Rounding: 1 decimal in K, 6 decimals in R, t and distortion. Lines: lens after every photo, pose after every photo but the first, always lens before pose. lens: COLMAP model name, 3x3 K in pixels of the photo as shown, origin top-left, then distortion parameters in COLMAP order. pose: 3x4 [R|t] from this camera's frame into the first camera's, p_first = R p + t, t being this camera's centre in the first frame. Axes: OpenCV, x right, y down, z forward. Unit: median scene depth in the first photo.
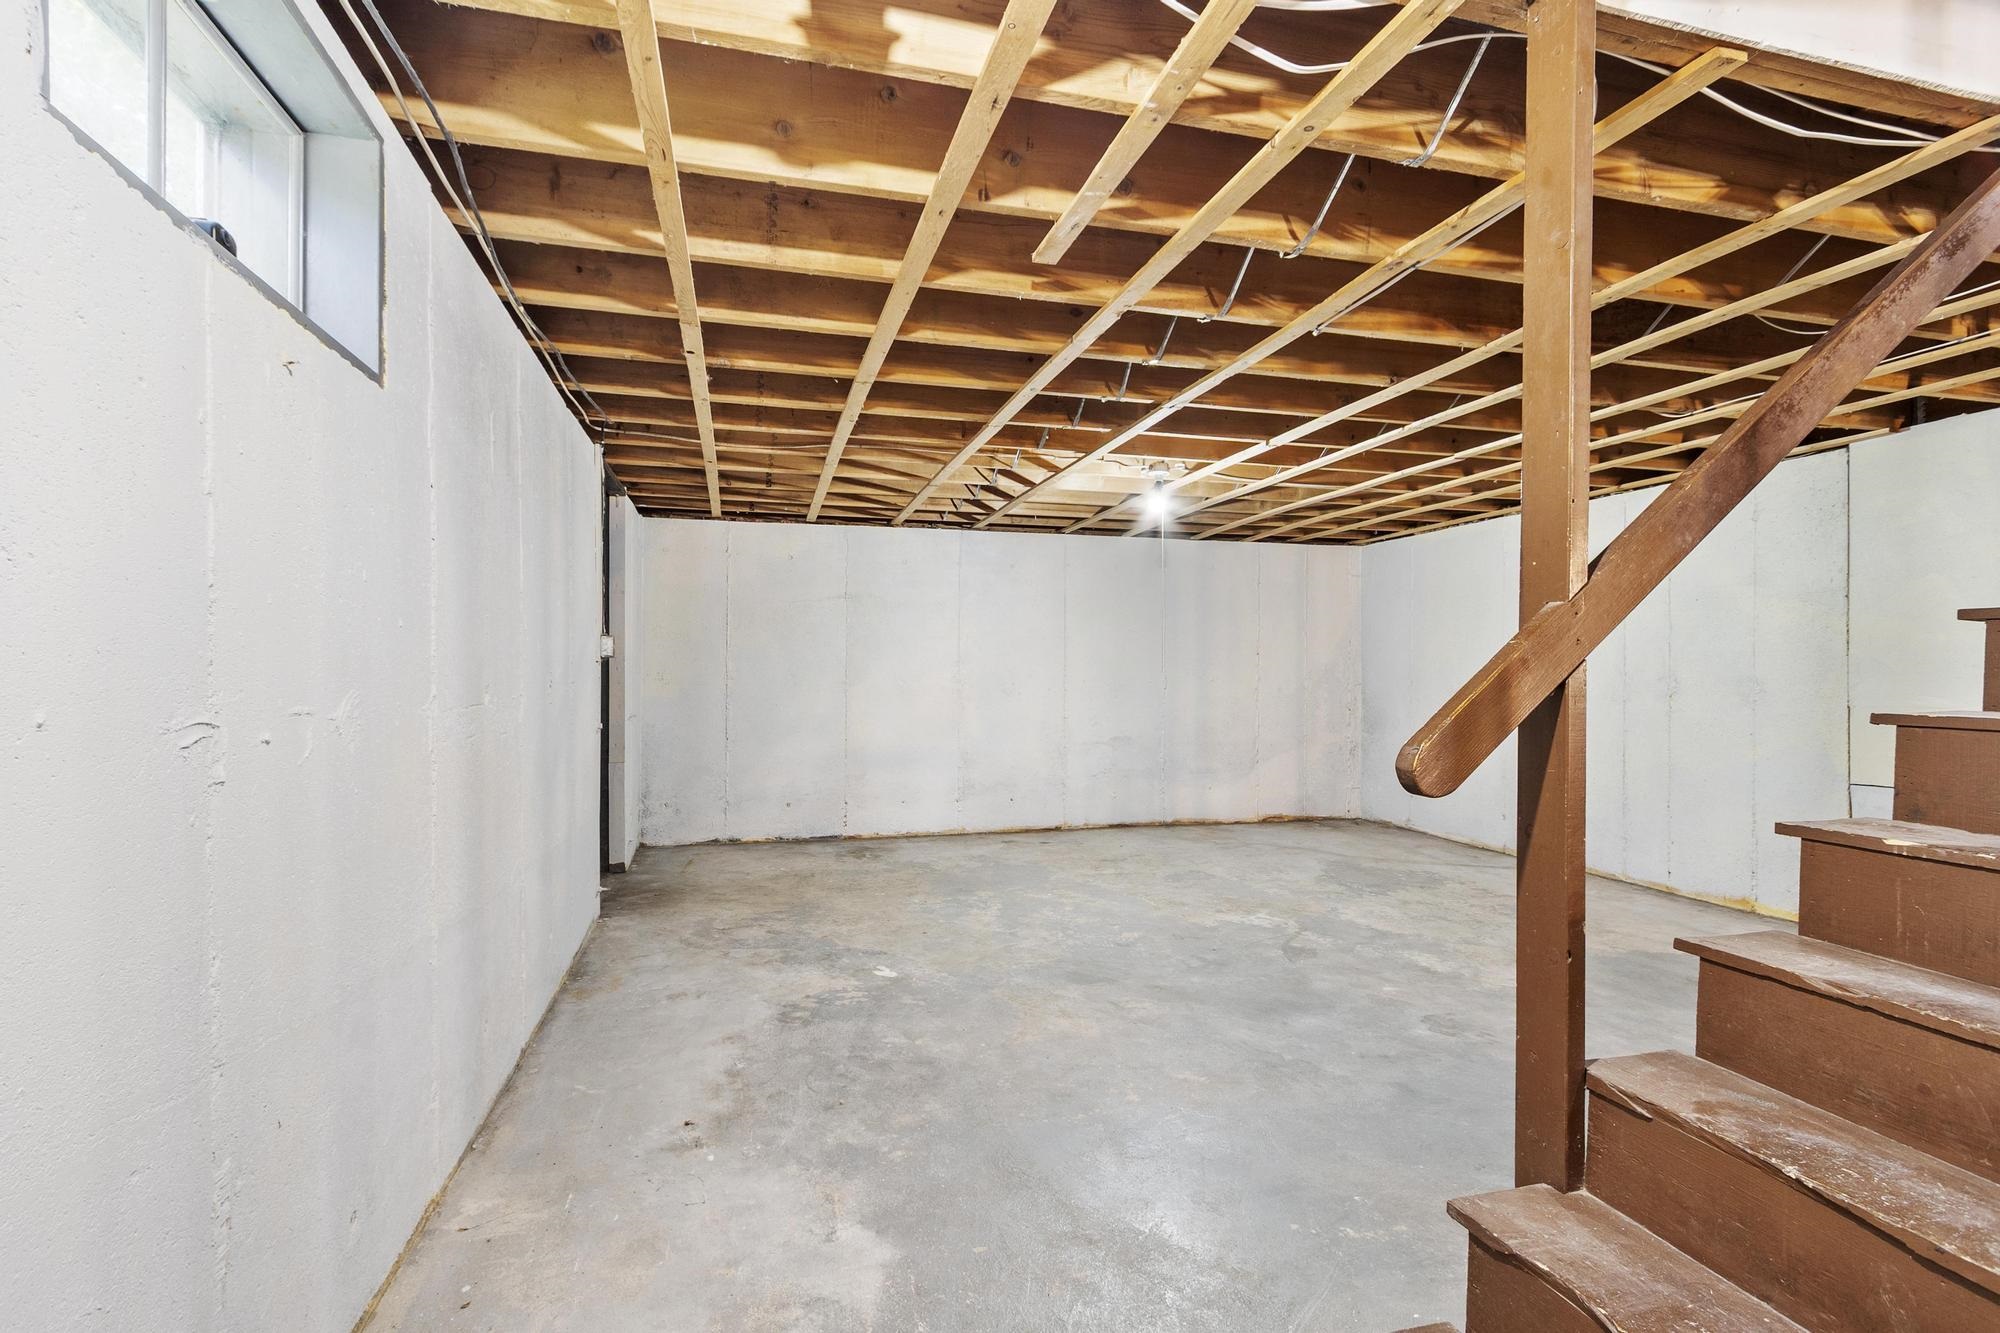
lens RADIAL K [[879.5, 0, 955.9], [0, 879.5, 668.2], [0, 0, 1]] dist [0.002730, -0.000833]
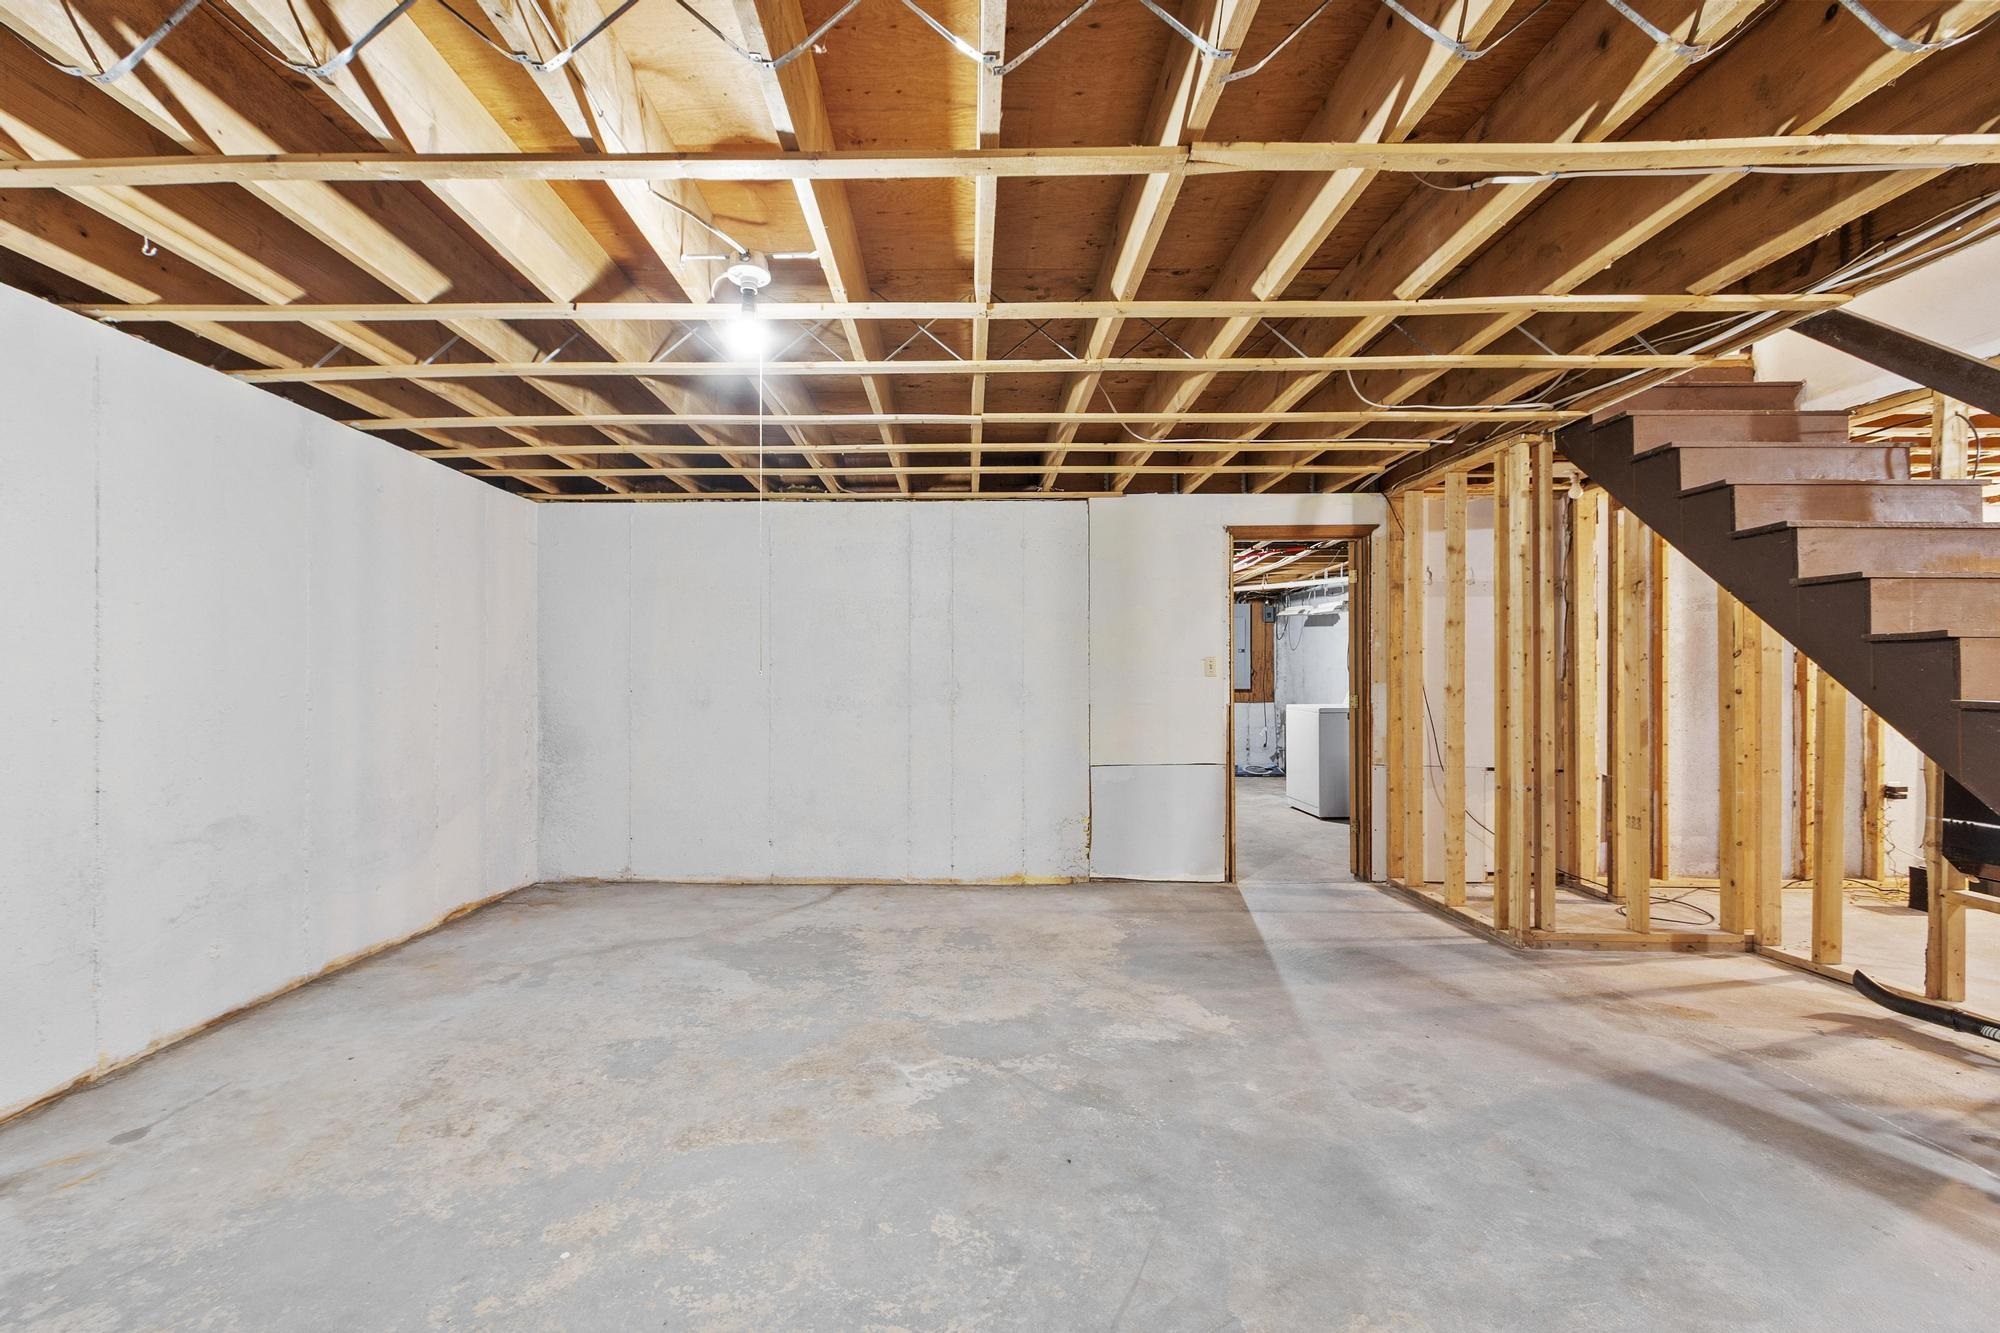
lens RADIAL K [[879.5, 0, 988.0], [0, 879.5, 660.7], [0, 0, 1]] dist [0.002730, -0.000833]
pose [[0.262143, 0.021973, 0.964779, -0.232939], [0.002666, 0.999720, -0.023493, 0.012338], [-0.965025, 0.008730, 0.262011, 0.781375]]
